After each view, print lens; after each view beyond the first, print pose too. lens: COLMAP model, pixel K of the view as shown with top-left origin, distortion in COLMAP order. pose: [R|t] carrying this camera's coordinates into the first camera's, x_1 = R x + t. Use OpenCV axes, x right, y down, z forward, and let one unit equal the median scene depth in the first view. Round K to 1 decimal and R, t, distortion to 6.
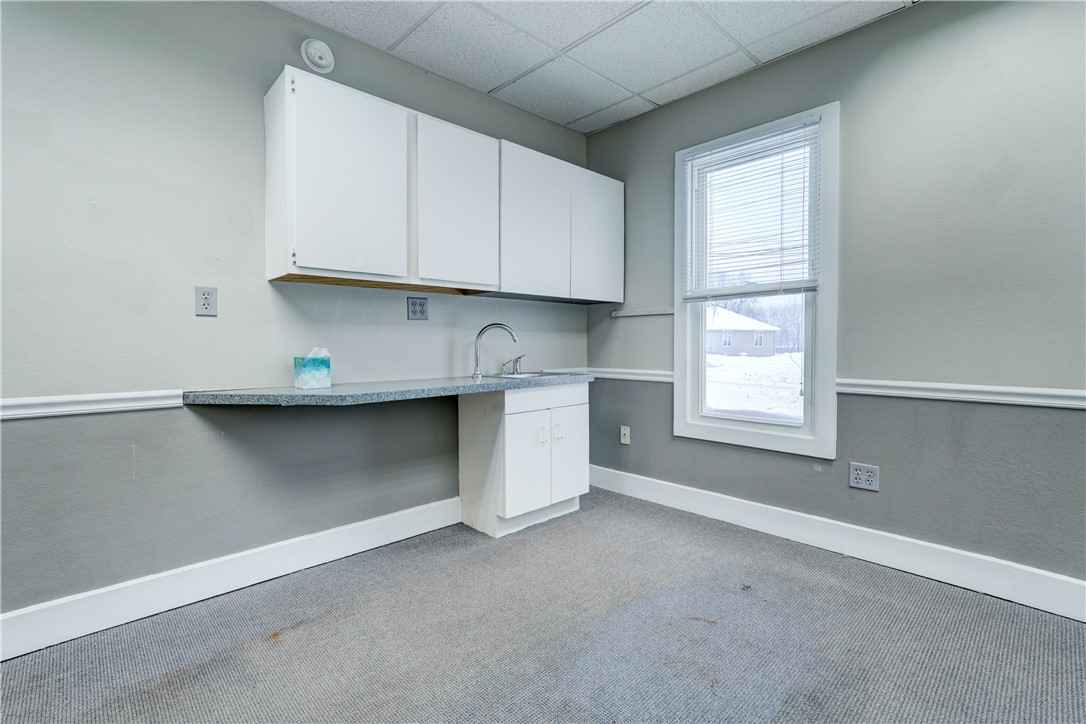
lens RADIAL K [[494.8, 0, 538.2], [0, 494.8, 354.2], [0, 0, 1]] dist [-0.001091, 0.004349]
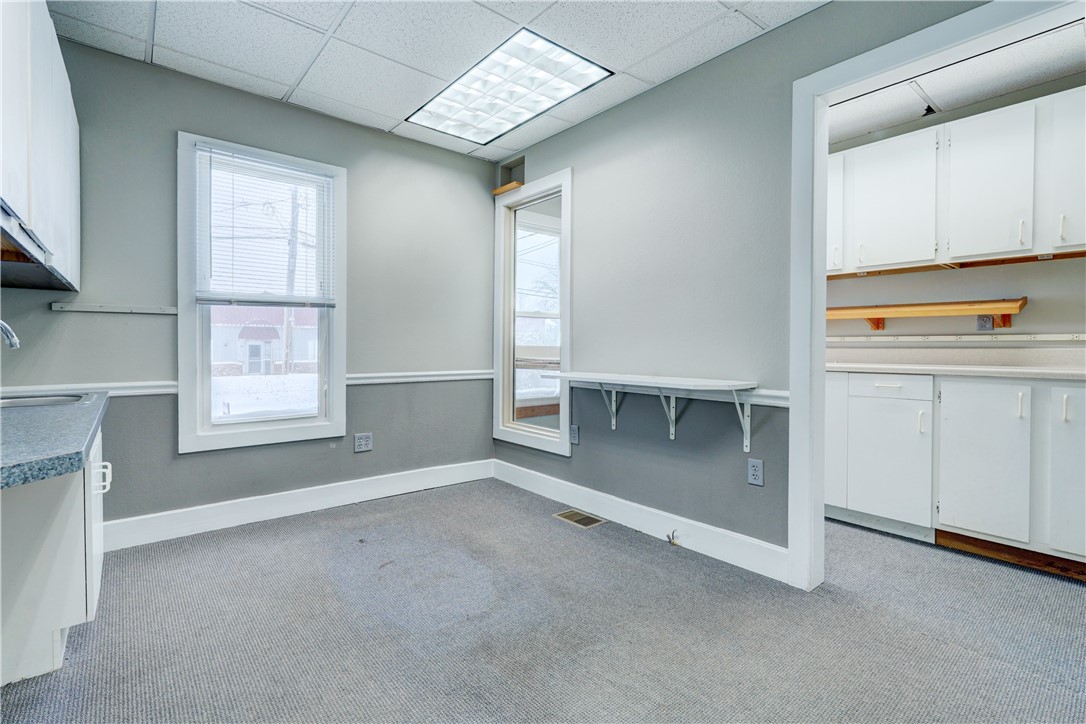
lens RADIAL K [[494.8, 0, 538.2], [0, 494.8, 354.2], [0, 0, 1]] dist [-0.001091, 0.004349]
pose [[0.077619, -0.013413, 0.996893, -0.645154], [0.021826, 0.999693, 0.011751, -0.009585], [-0.996744, 0.020846, 0.077888, 0.352632]]
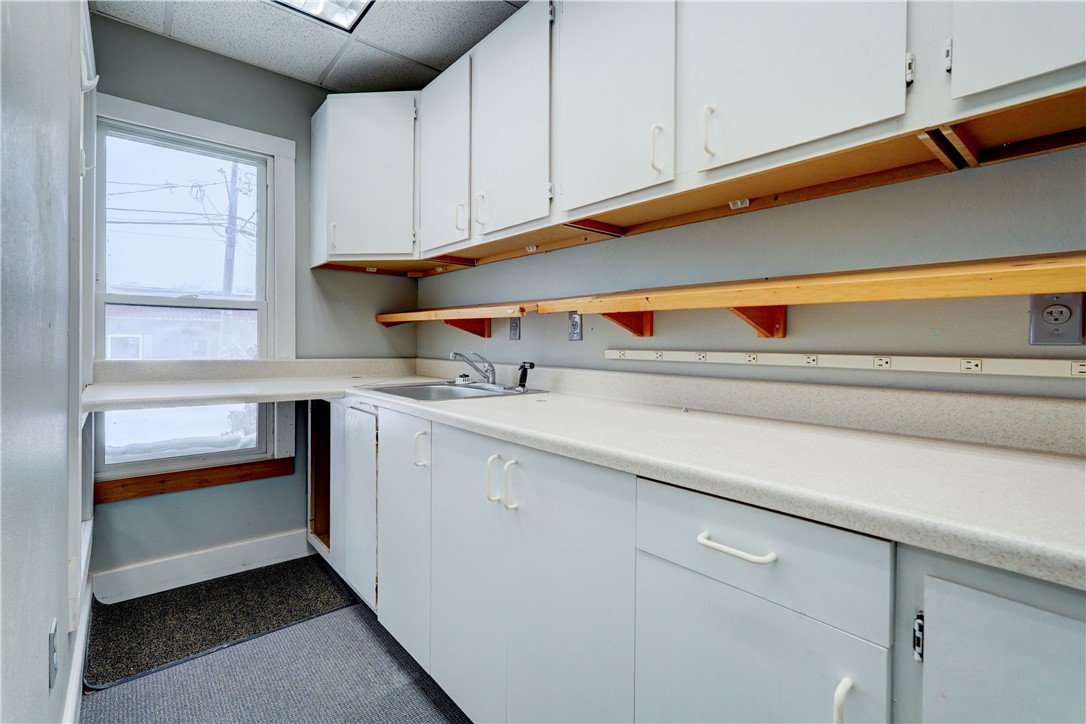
lens RADIAL K [[492.8, 0, 540.8], [0, 492.8, 347.2], [0, 0, 1]] dist [-0.016107, 0.000104]
pose [[0.055418, -0.006143, 0.998444, -0.554157], [0.014643, 0.999879, 0.005339, -0.012244], [-0.998356, 0.014324, 0.055501, 0.290082]]
